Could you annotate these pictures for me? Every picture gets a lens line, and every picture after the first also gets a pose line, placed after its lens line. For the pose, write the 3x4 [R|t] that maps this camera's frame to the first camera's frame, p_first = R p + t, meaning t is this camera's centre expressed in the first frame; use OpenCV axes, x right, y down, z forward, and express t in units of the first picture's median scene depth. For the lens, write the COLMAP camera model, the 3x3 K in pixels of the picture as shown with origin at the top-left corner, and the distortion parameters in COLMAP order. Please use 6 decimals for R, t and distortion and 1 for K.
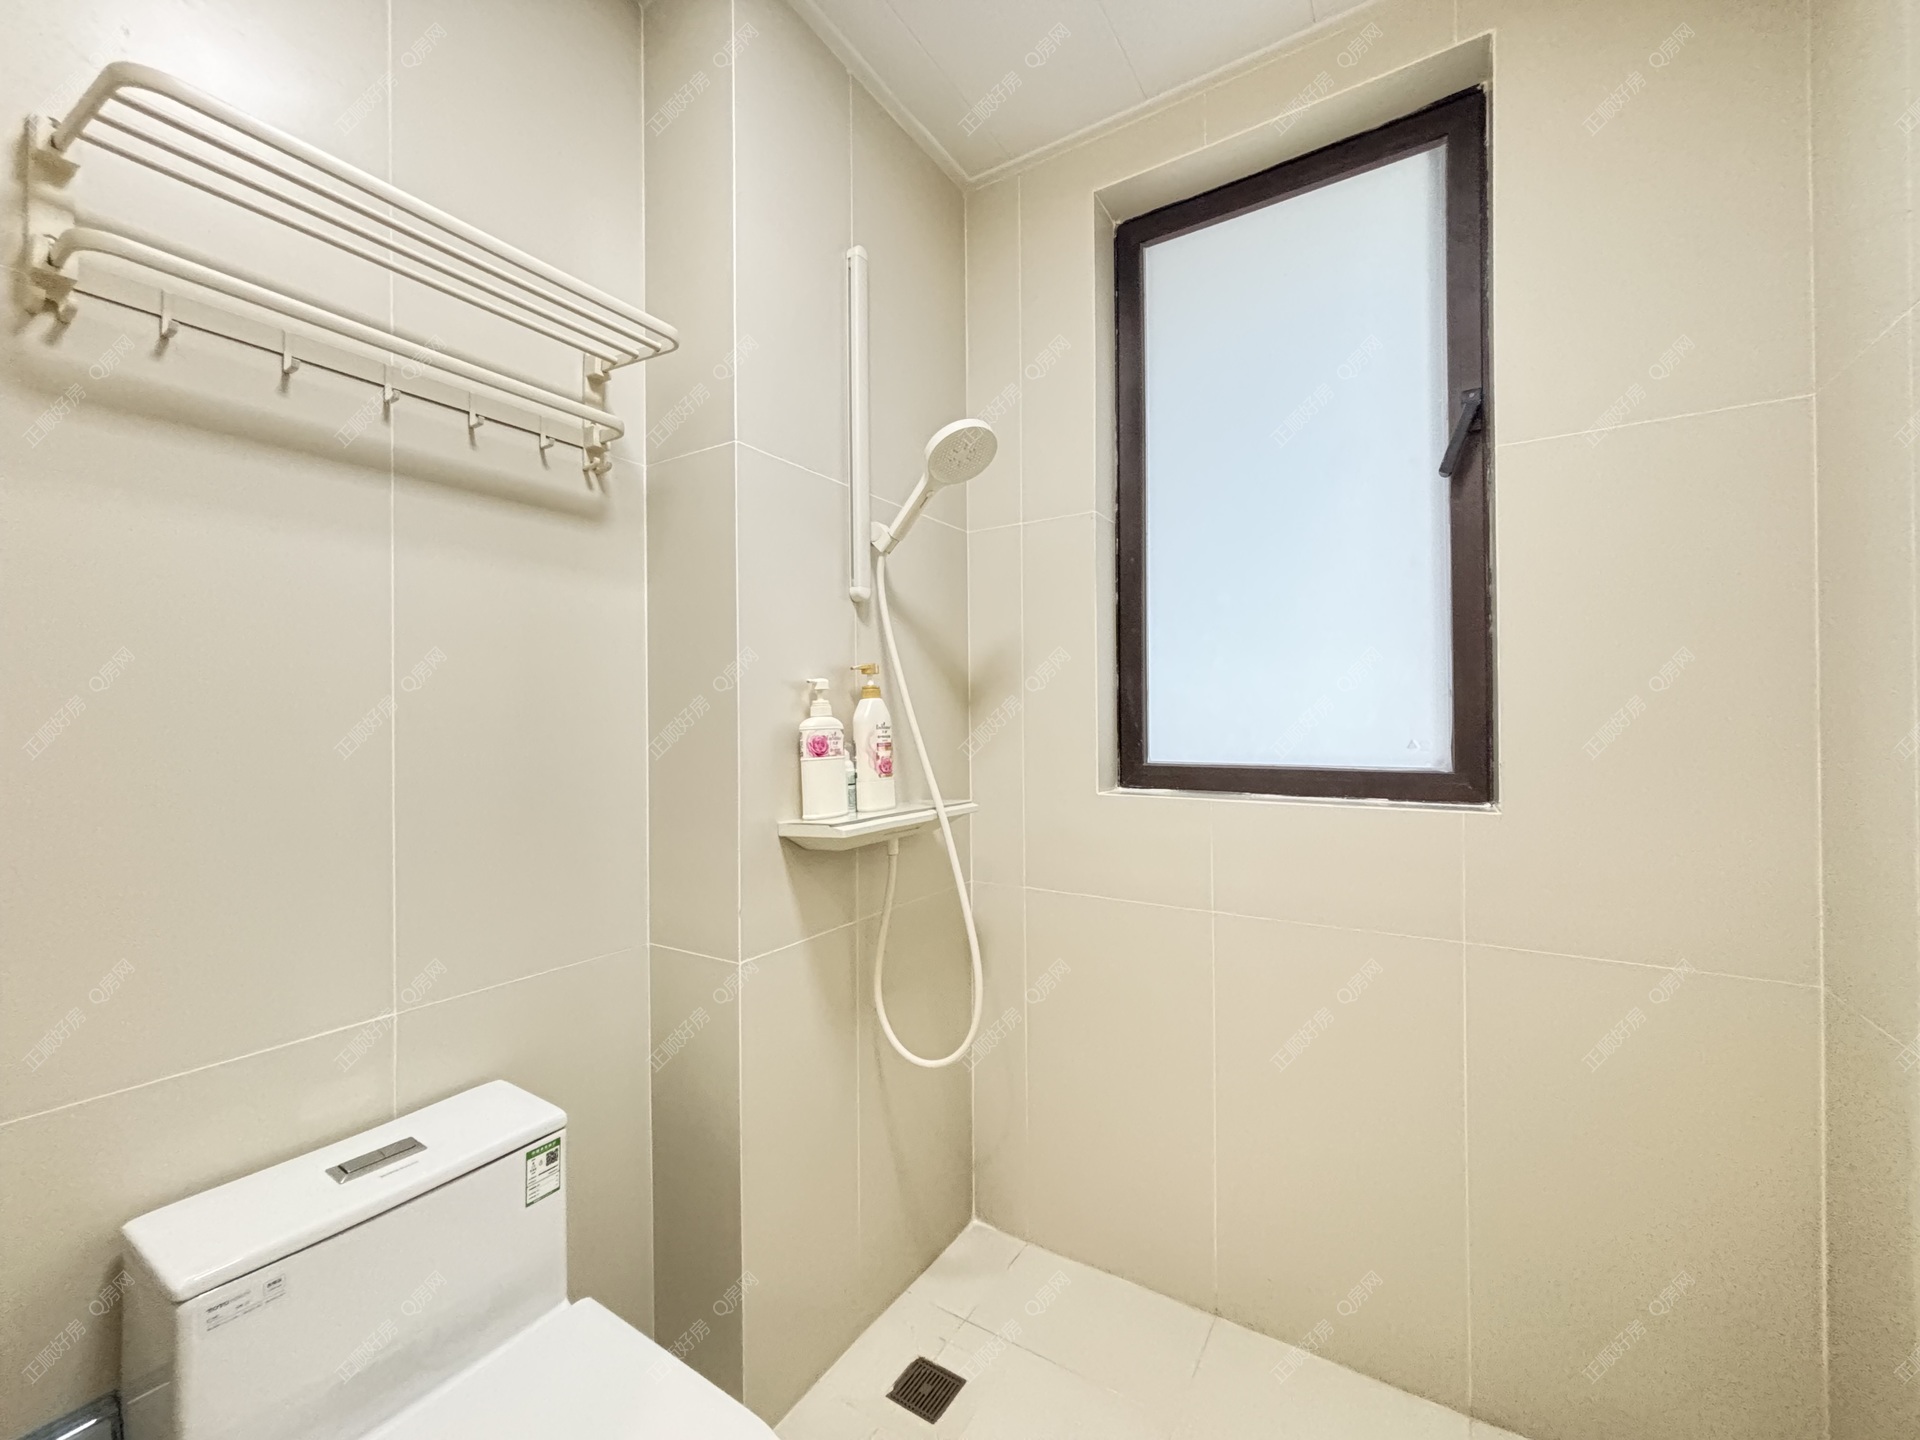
lens RADIAL K [[774.1, 0, 959.2], [0, 774.1, 718.8], [0, 0, 1]] dist [-0.000061, 0.000364]
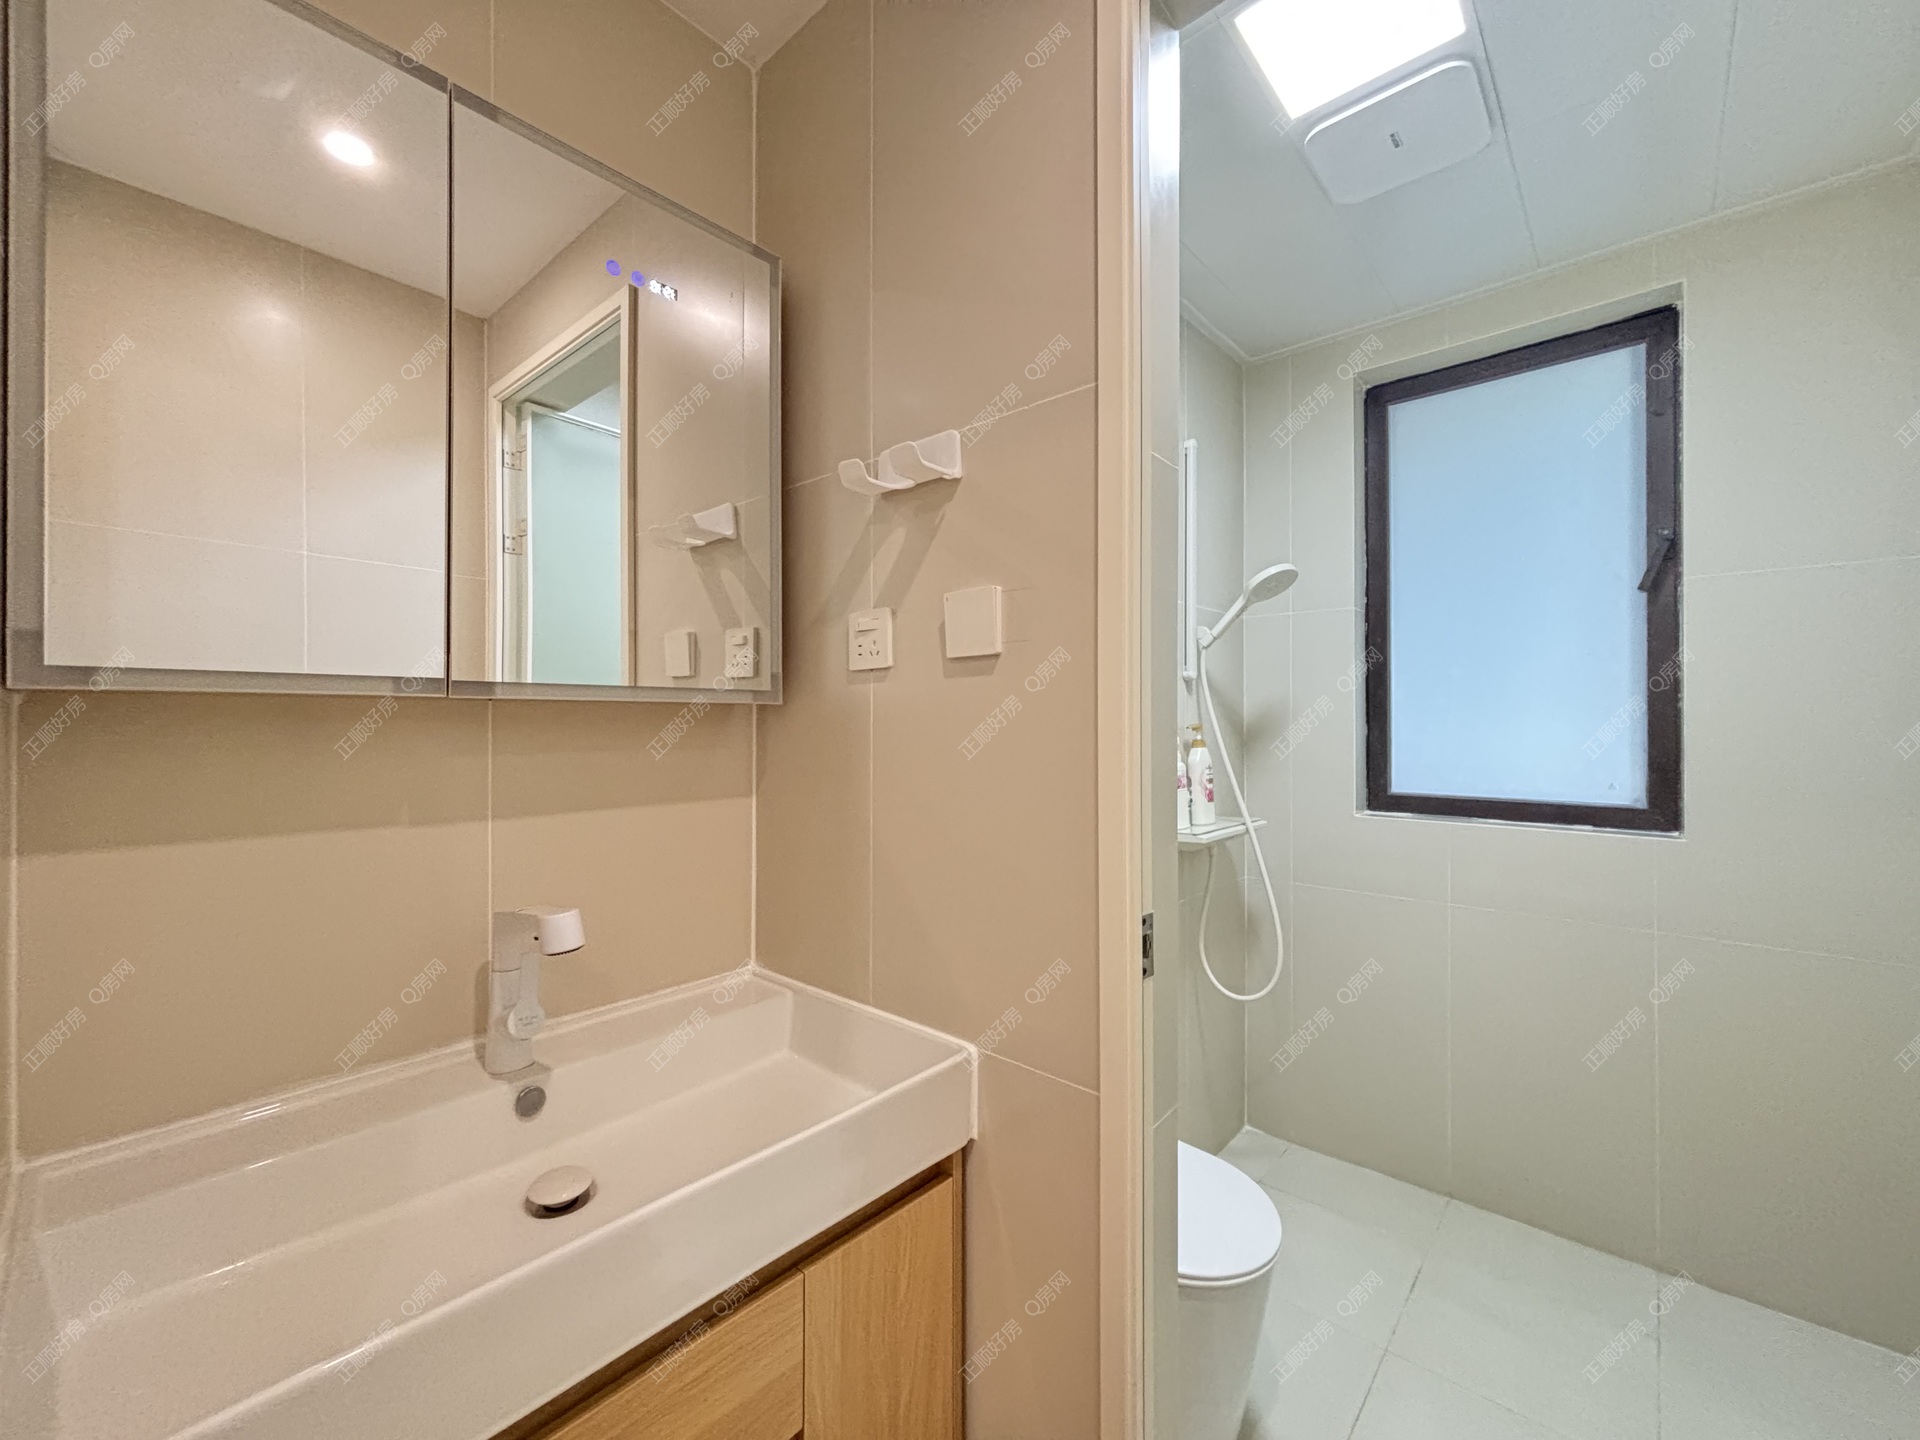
lens RADIAL K [[774.1, 0, 961.1], [0, 774.1, 721.6], [0, 0, 1]] dist [-0.000061, 0.000364]
pose [[0.987130, 0.005912, -0.159809, -0.323236], [-0.005244, 0.999976, 0.004599, -0.080111], [0.159832, -0.003702, 0.987137, -0.515632]]
